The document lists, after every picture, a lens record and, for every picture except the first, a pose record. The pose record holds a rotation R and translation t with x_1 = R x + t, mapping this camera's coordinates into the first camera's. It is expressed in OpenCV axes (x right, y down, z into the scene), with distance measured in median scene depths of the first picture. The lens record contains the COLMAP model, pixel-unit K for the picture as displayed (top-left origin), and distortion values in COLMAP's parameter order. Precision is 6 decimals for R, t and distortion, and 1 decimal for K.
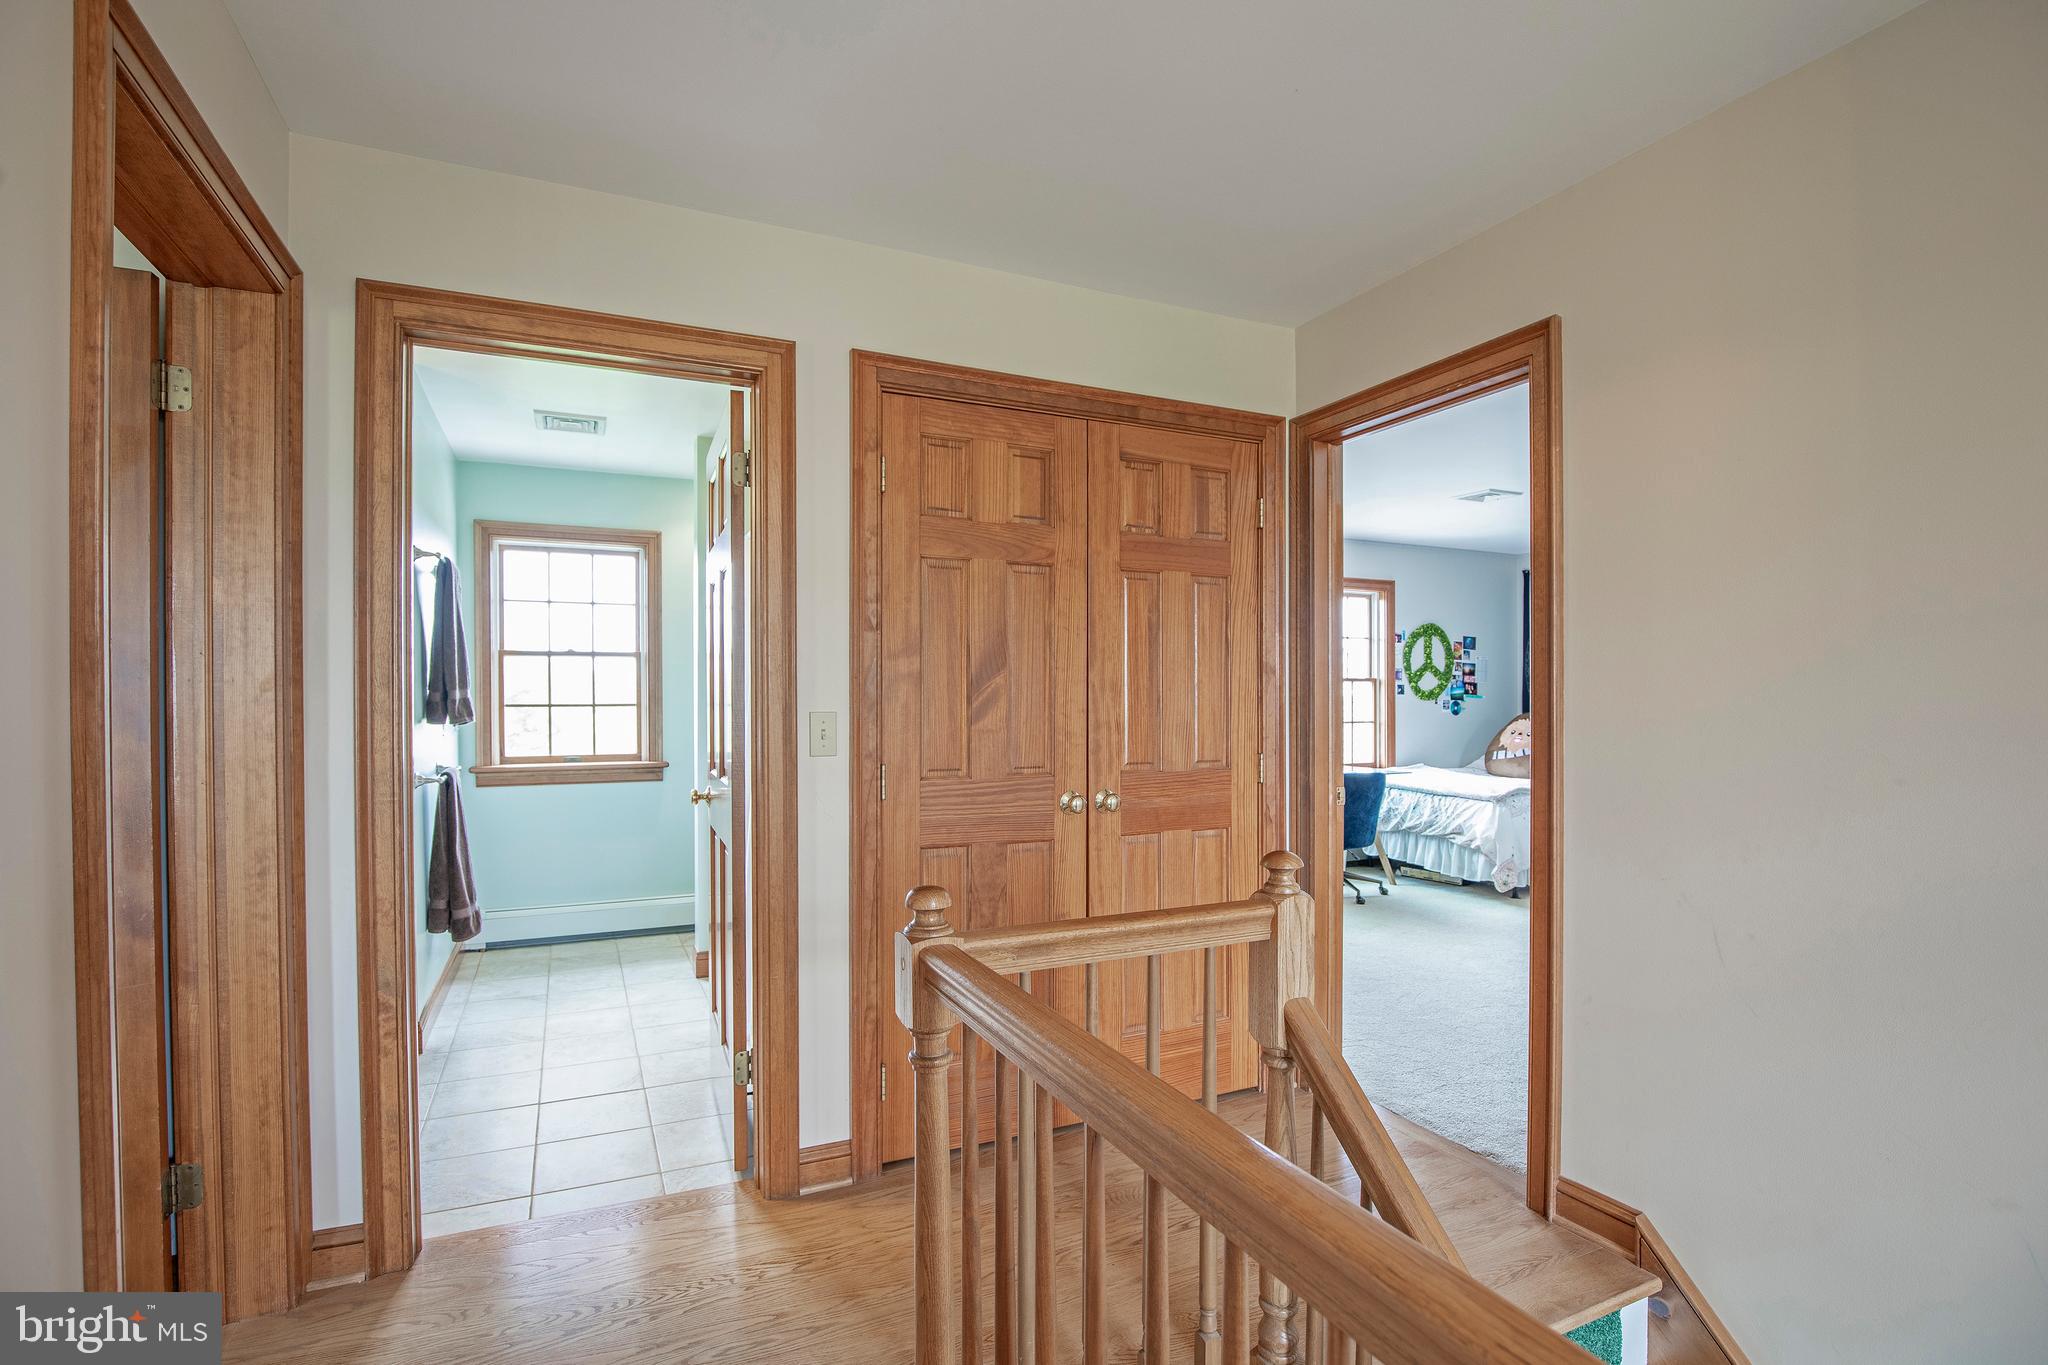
lens RADIAL K [[965.5, 0, 1023.8], [0, 965.5, 675.2], [0, 0, 1]] dist [-0.037049, 0.011324]
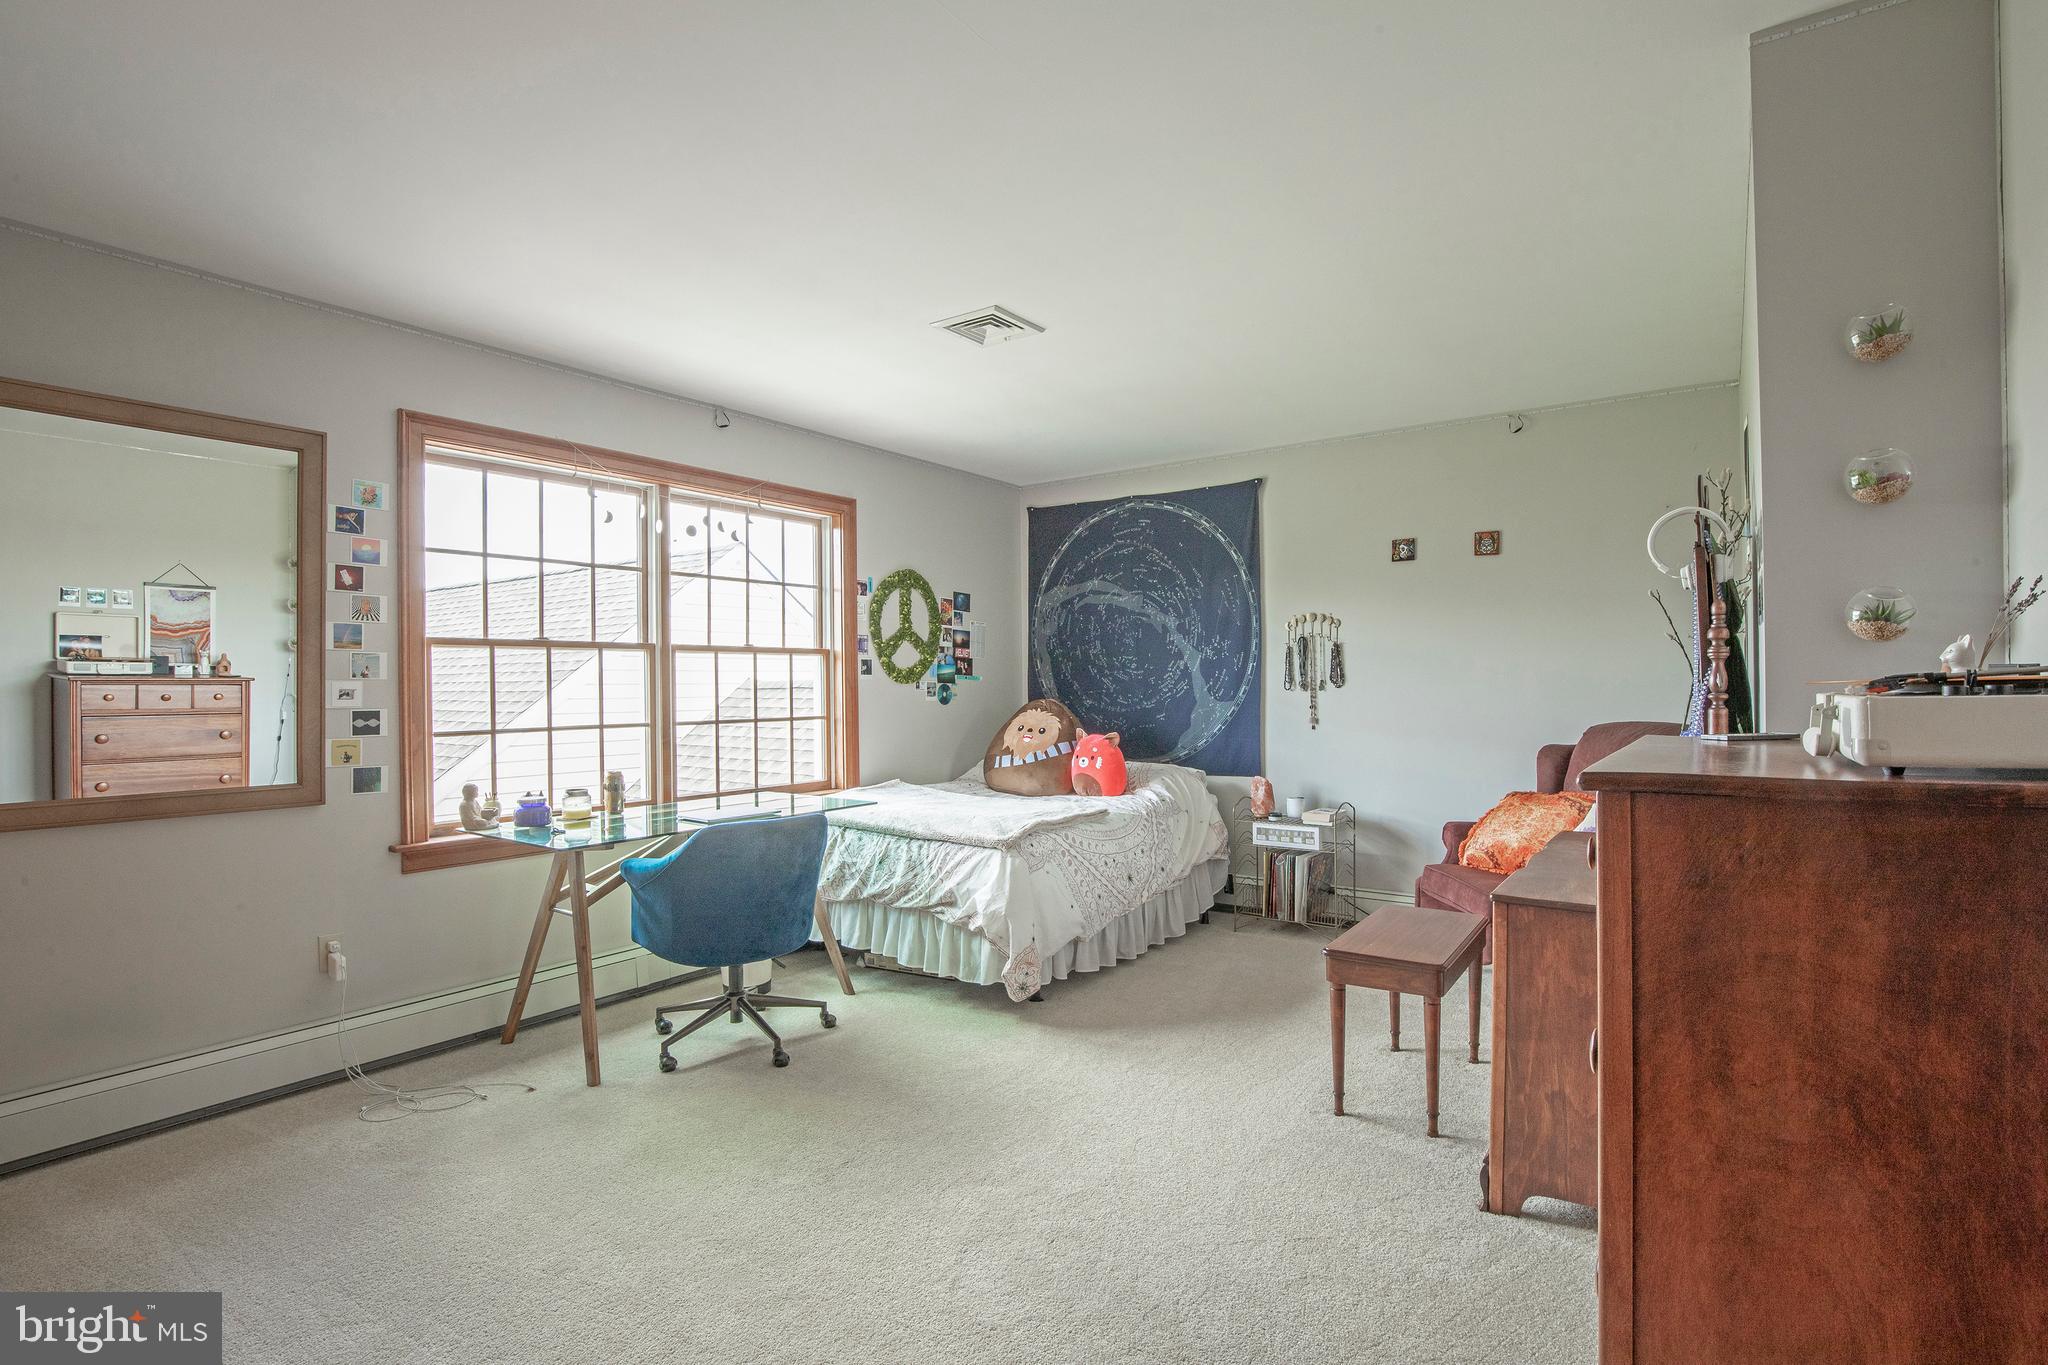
lens RADIAL K [[965.5, 0, 1023.8], [0, 965.5, 675.2], [0, 0, 1]] dist [-0.037049, 0.011324]
pose [[0.876136, -0.009738, 0.481965, 0.185411], [0.004308, 0.999914, 0.012373, 0.013749], [-0.482044, -0.008764, 0.876103, 0.406407]]
